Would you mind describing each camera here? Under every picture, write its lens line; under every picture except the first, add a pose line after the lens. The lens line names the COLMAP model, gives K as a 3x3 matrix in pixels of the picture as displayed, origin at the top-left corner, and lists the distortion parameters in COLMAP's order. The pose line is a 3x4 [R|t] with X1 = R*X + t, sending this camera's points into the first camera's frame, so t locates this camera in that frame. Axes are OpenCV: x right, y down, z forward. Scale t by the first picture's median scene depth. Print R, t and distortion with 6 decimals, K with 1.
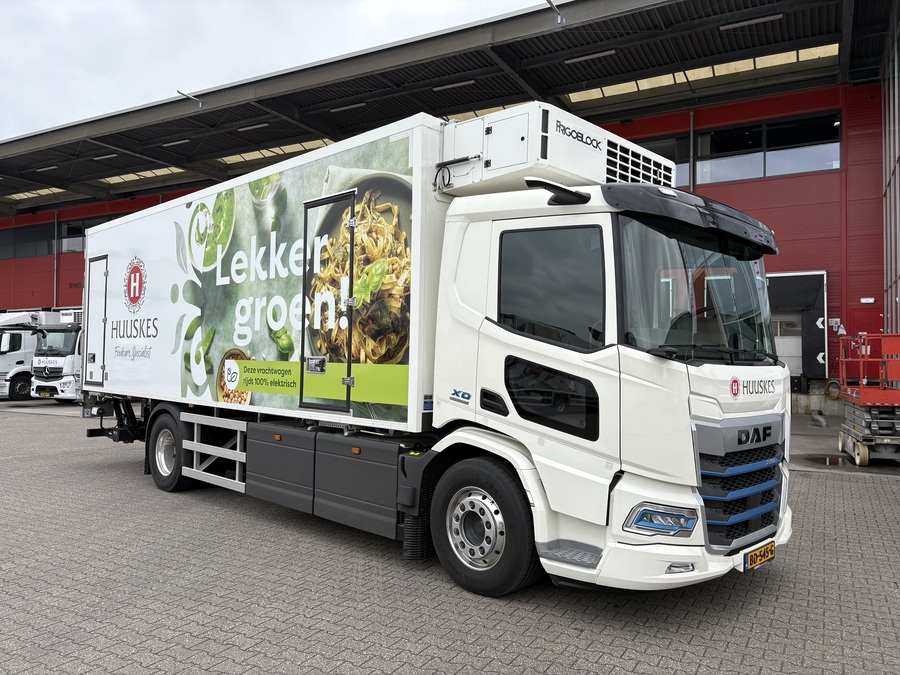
lens RADIAL K [[677.2, 0, 450.3], [0, 677.2, 351.3], [0, 0, 1]] dist [0.161349, -0.396811]
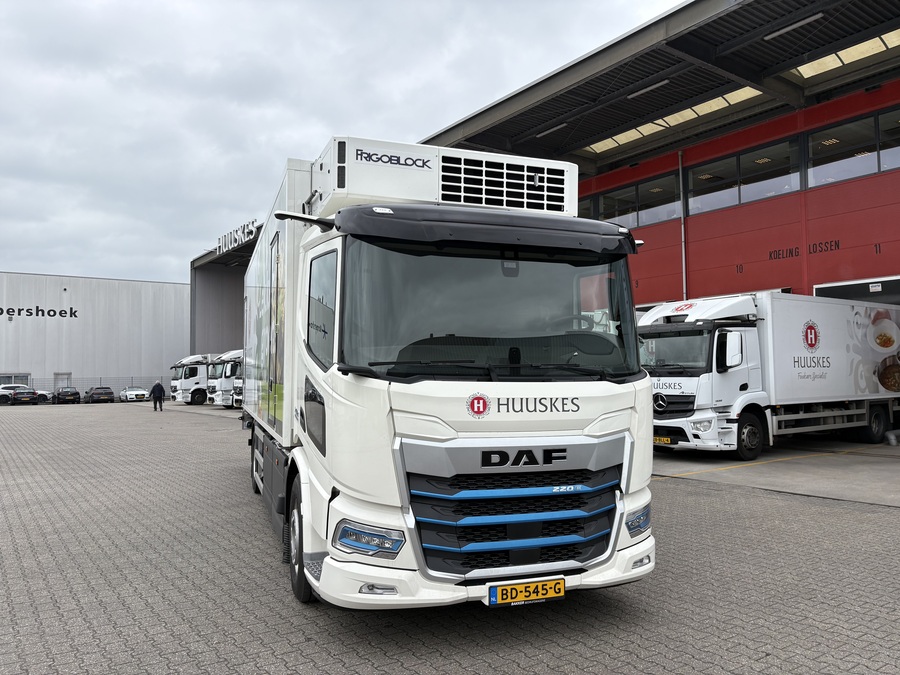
lens RADIAL K [[692.9, 0, 449.6], [0, 692.9, 356.6], [0, 0, 1]] dist [0.008469, 0.002060]
pose [[0.902763, -0.034899, -0.428721, 0.575323], [0.024946, 0.999273, -0.028813, 0.008638], [0.429415, 0.015316, 0.902977, 0.093740]]
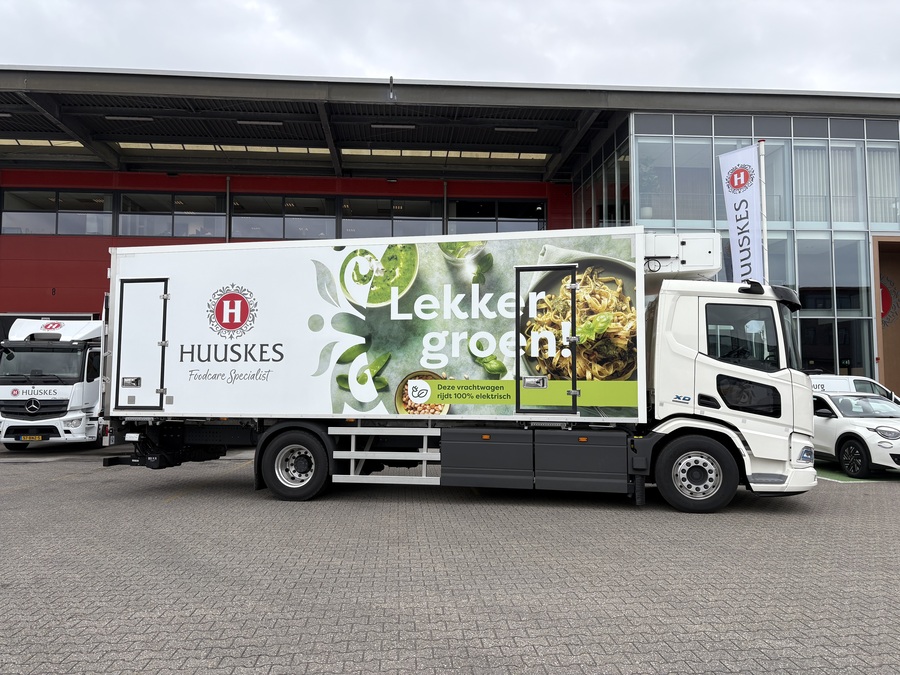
lens RADIAL K [[677.2, 0, 450.3], [0, 677.2, 351.3], [0, 0, 1]] dist [0.161349, -0.396811]
pose [[0.836759, 0.016934, 0.547309, -1.131311], [0.004133, 0.999298, -0.037237, 0.007820], [-0.547555, 0.033421, 0.836102, -0.088180]]
